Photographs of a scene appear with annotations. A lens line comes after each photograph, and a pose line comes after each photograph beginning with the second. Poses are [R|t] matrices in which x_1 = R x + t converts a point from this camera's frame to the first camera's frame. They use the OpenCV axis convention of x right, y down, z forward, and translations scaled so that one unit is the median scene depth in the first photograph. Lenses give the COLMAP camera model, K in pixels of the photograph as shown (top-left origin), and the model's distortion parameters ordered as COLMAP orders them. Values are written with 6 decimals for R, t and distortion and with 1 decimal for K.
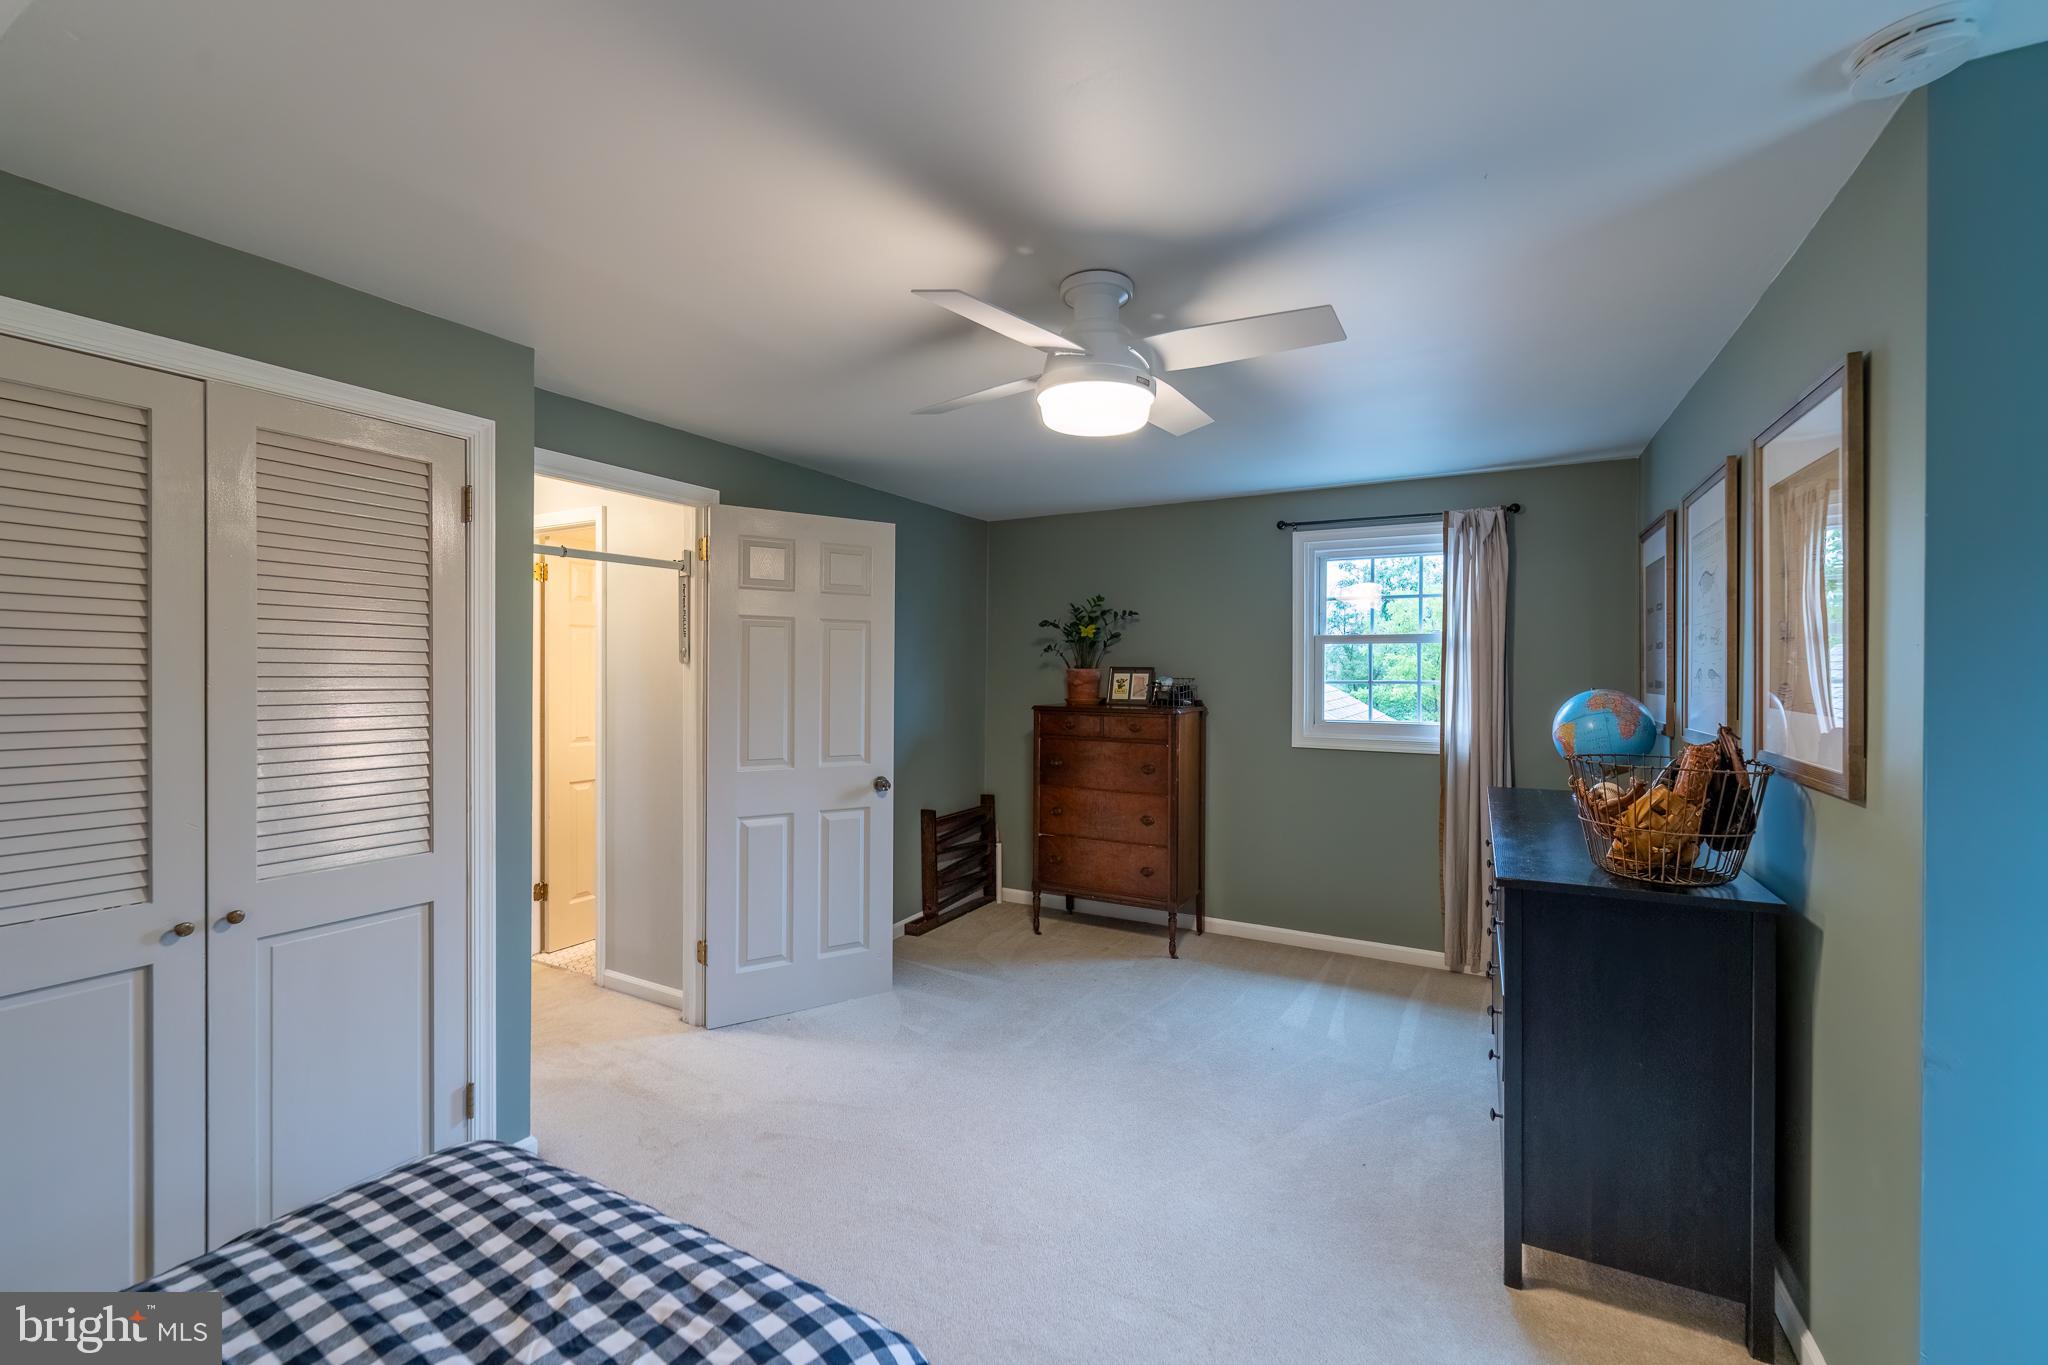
lens RADIAL K [[837.5, 0, 1027.7], [0, 837.5, 674.3], [0, 0, 1]] dist [0.000390, 0.000333]
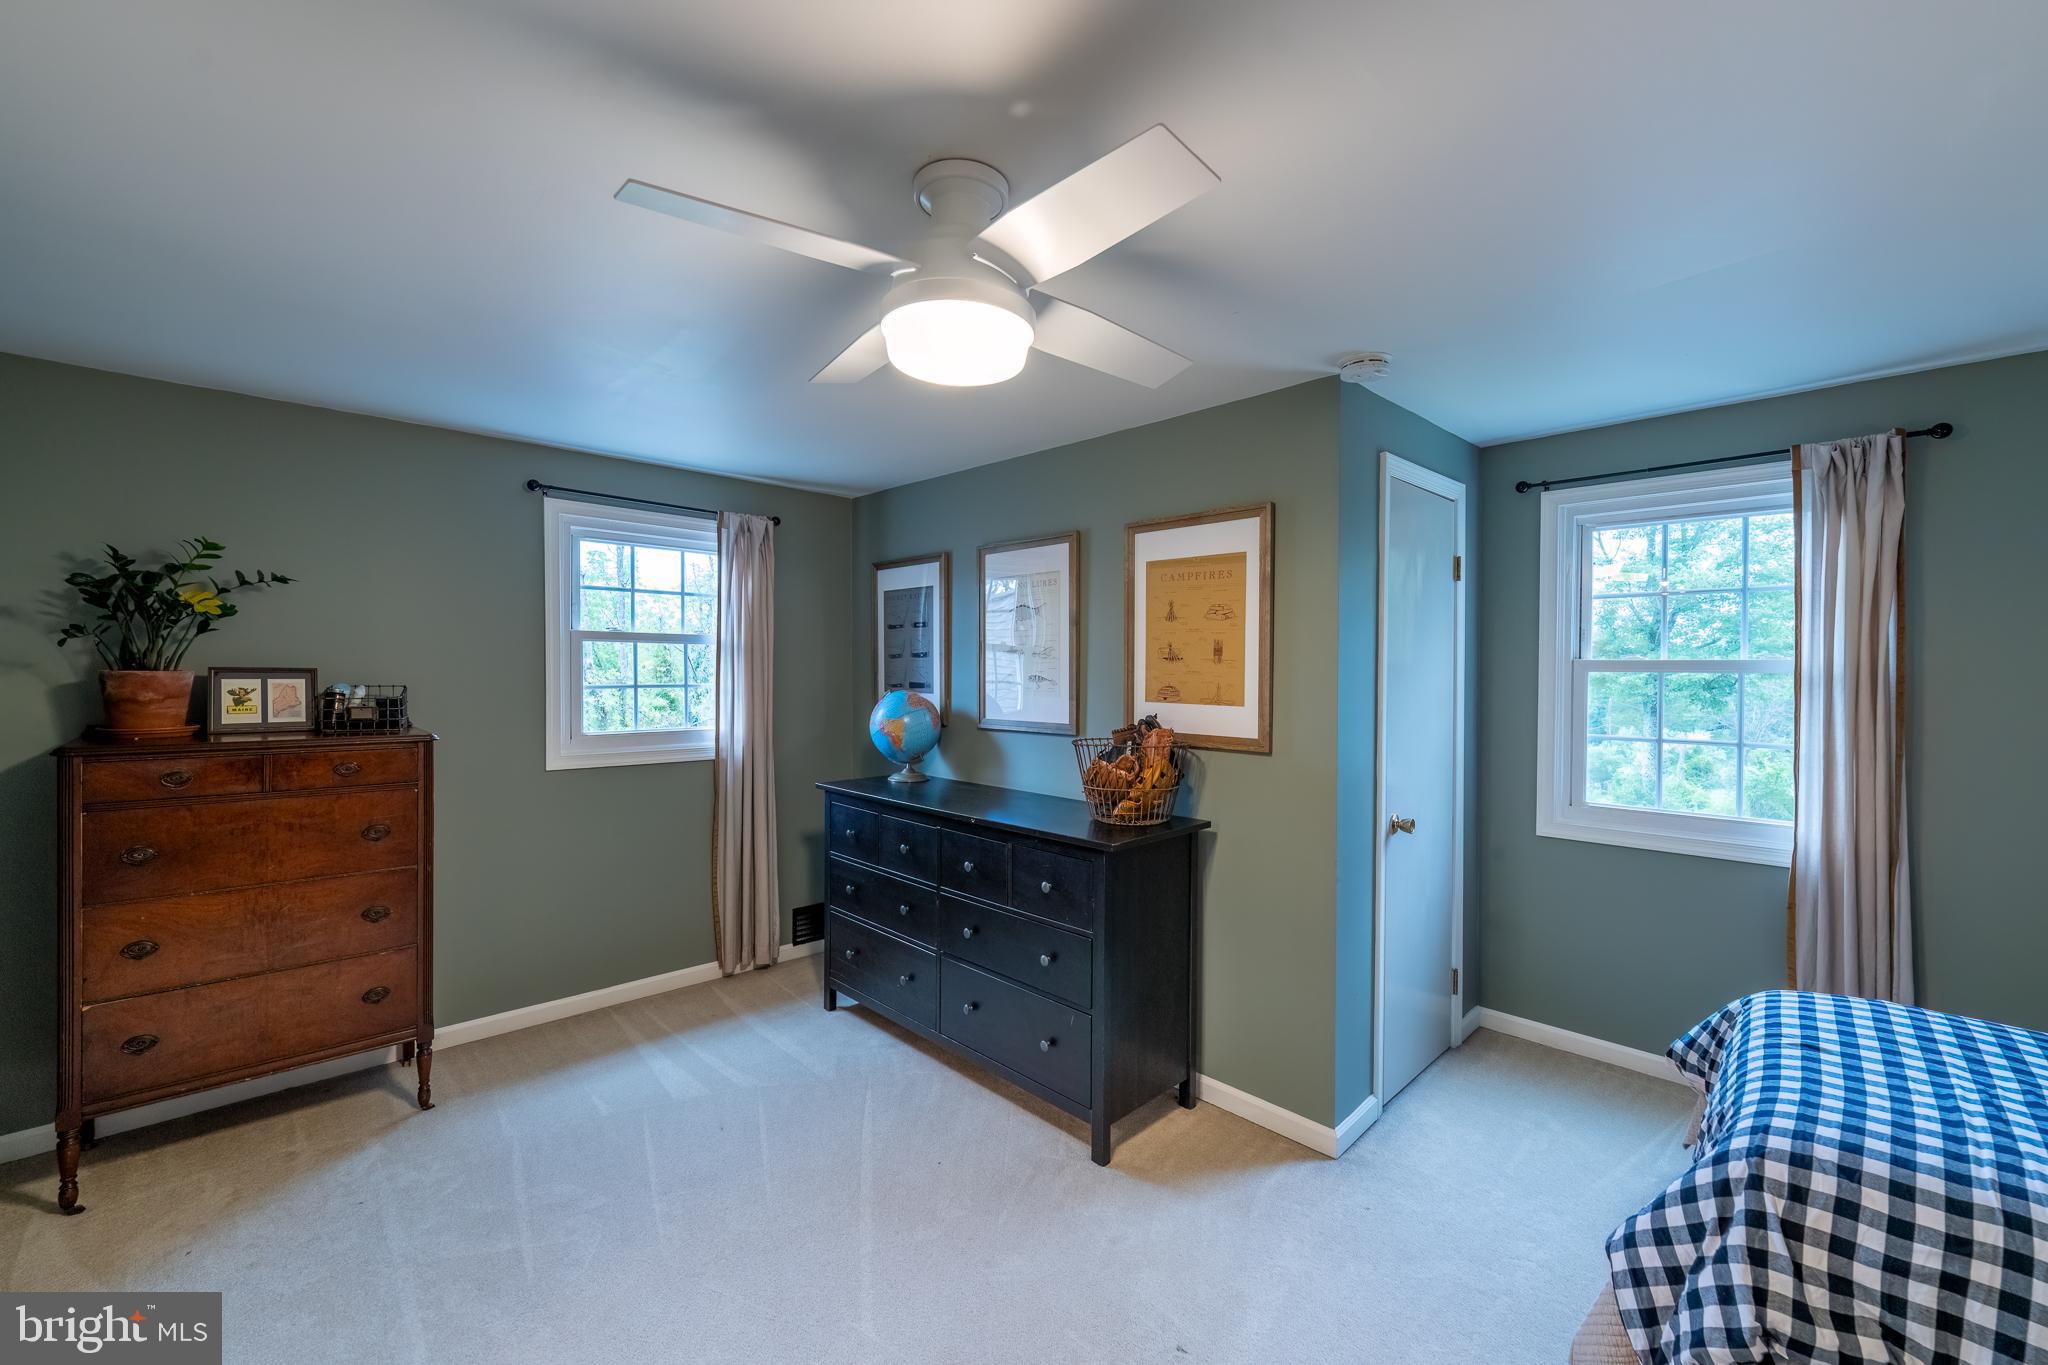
lens RADIAL K [[841.5, 0, 1017.5], [0, 841.5, 677.7], [0, 0, 1]] dist [0.007385, 0.000112]
pose [[0.299840, -0.009558, 0.953942, -0.311843], [-0.002761, 0.999937, 0.010887, -0.010623], [-0.953986, -0.005899, 0.299794, 0.344507]]
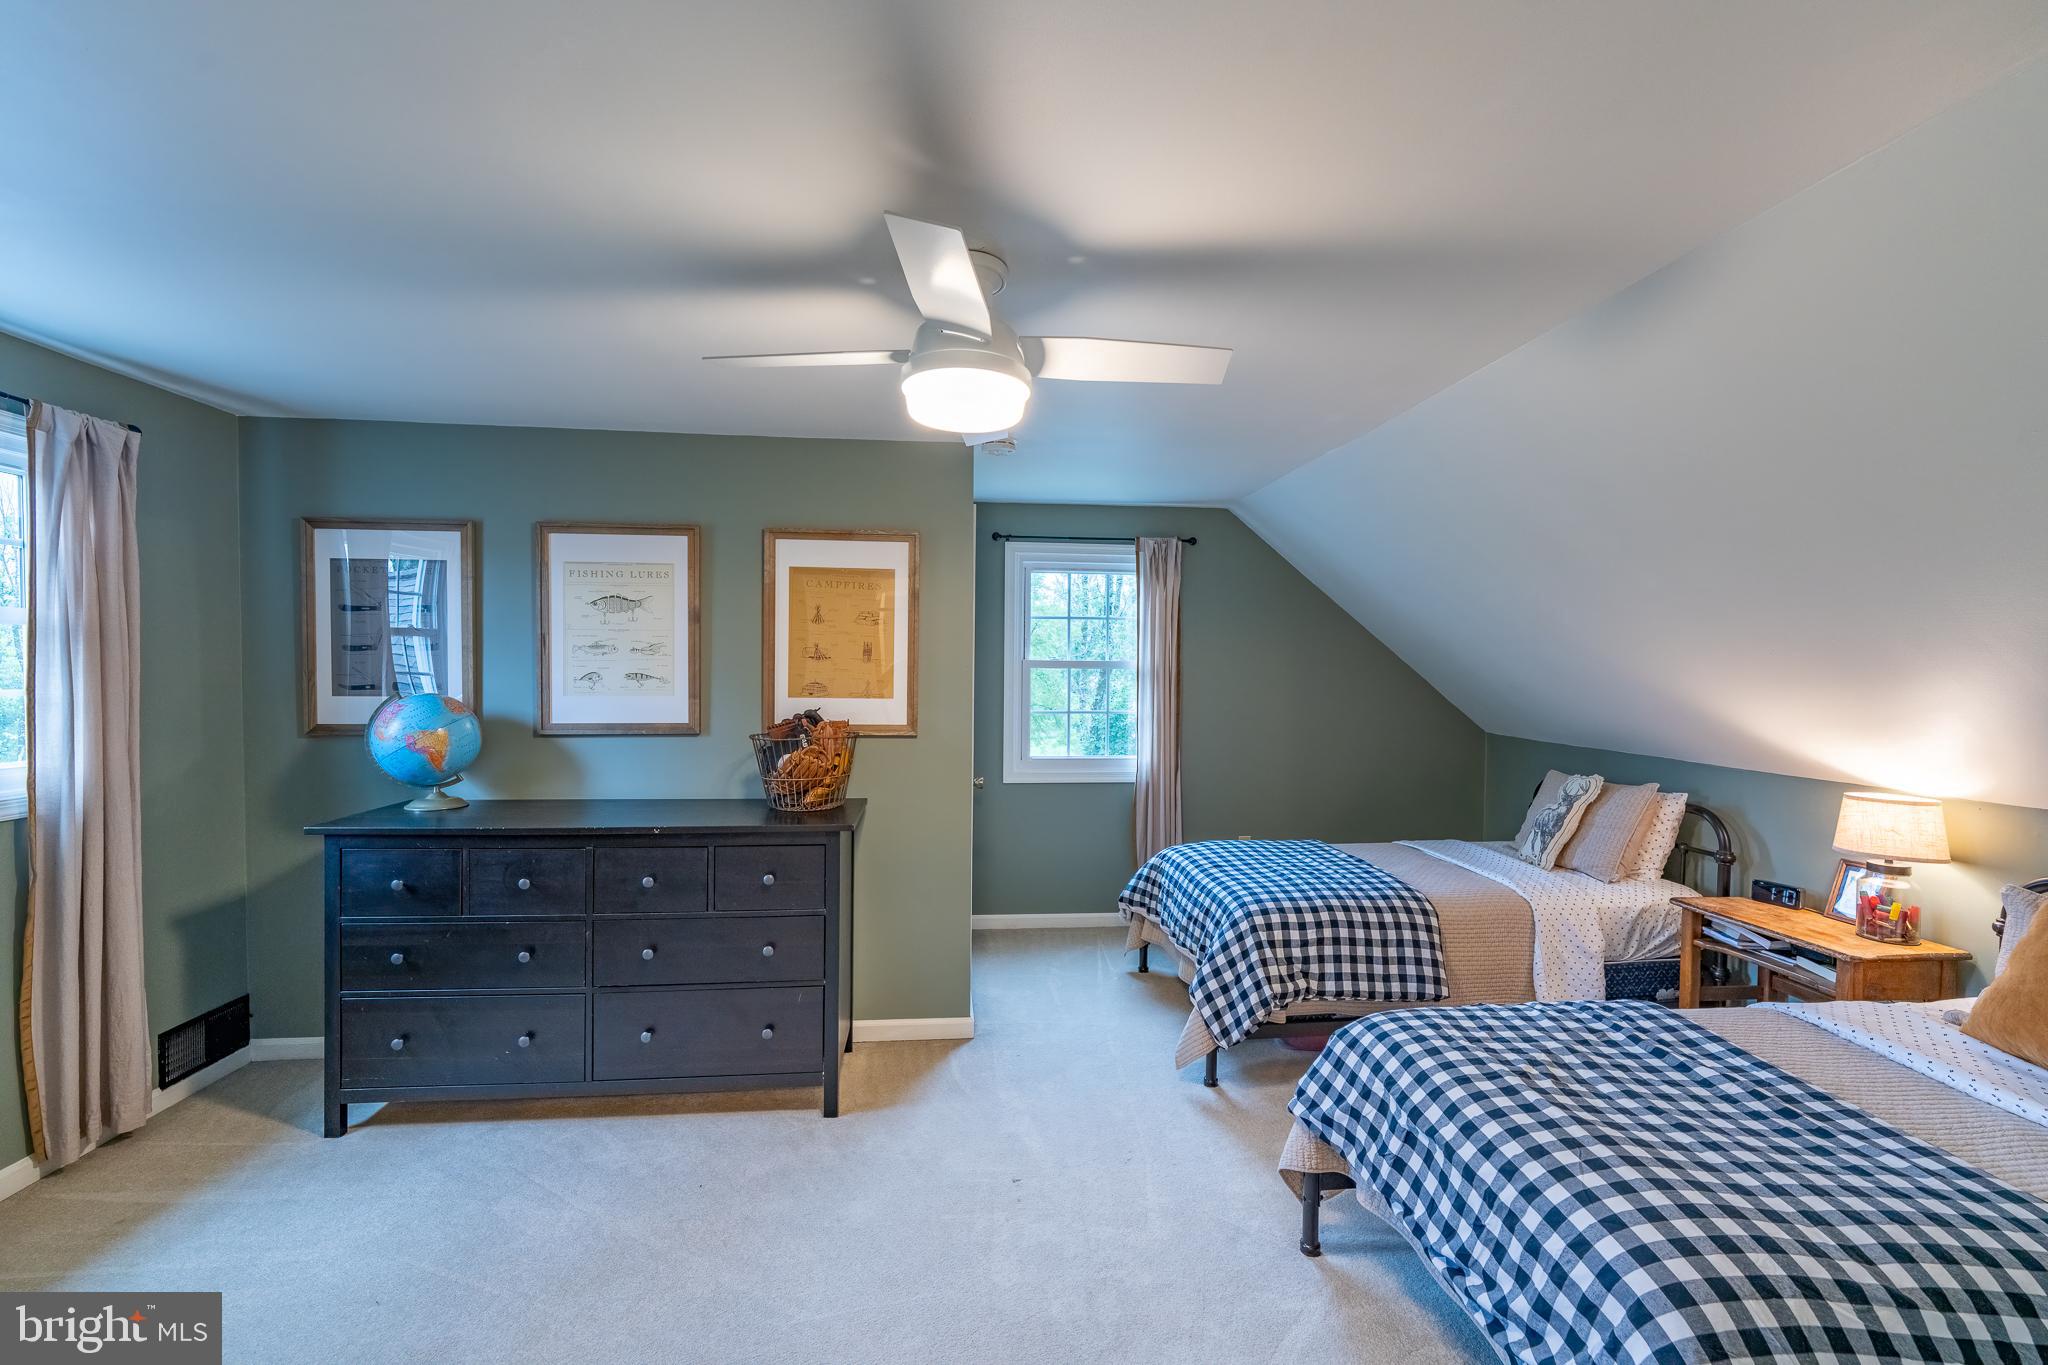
lens RADIAL K [[837.5, 0, 1027.7], [0, 837.5, 674.3], [0, 0, 1]] dist [0.000390, 0.000333]
pose [[-0.559223, -0.013007, 0.828915, -0.349348], [-0.005573, 0.999913, 0.011930, -0.014030], [-0.828998, 0.002052, -0.559247, 0.696158]]
